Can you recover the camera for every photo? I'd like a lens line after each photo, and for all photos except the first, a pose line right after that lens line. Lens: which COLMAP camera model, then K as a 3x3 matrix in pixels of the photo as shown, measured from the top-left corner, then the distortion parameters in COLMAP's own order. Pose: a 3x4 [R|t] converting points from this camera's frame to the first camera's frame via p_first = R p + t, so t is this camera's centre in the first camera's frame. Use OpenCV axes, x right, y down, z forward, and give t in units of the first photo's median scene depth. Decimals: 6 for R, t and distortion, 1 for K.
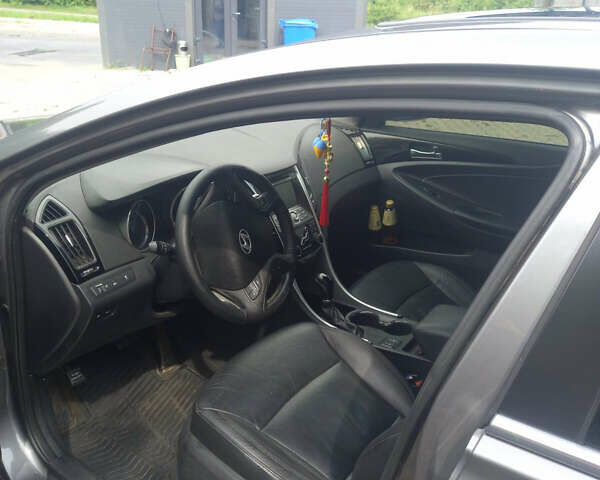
lens RADIAL K [[570.4, 0, 300.0], [0, 570.4, 240.0], [0, 0, 1]] dist [0.031343, -0.023601]
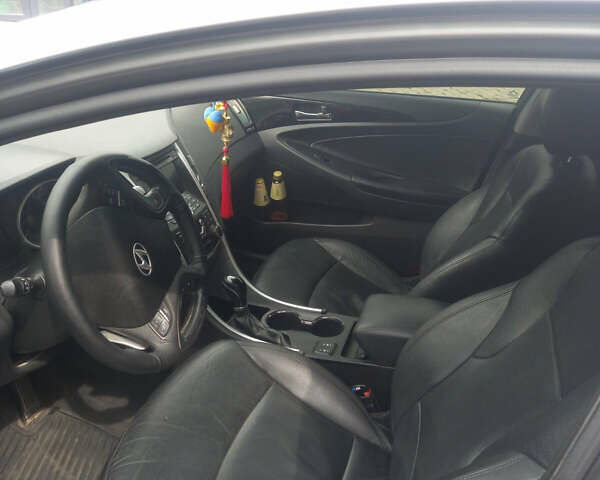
lens RADIAL K [[570.4, 0, 300.0], [0, 570.4, 240.0], [0, 0, 1]] dist [0.031343, -0.023601]
pose [[0.955353, -0.122218, 0.269006, -0.077201], [0.101625, 0.990812, 0.089245, -0.052979], [-0.277442, -0.057923, 0.958995, 0.194308]]
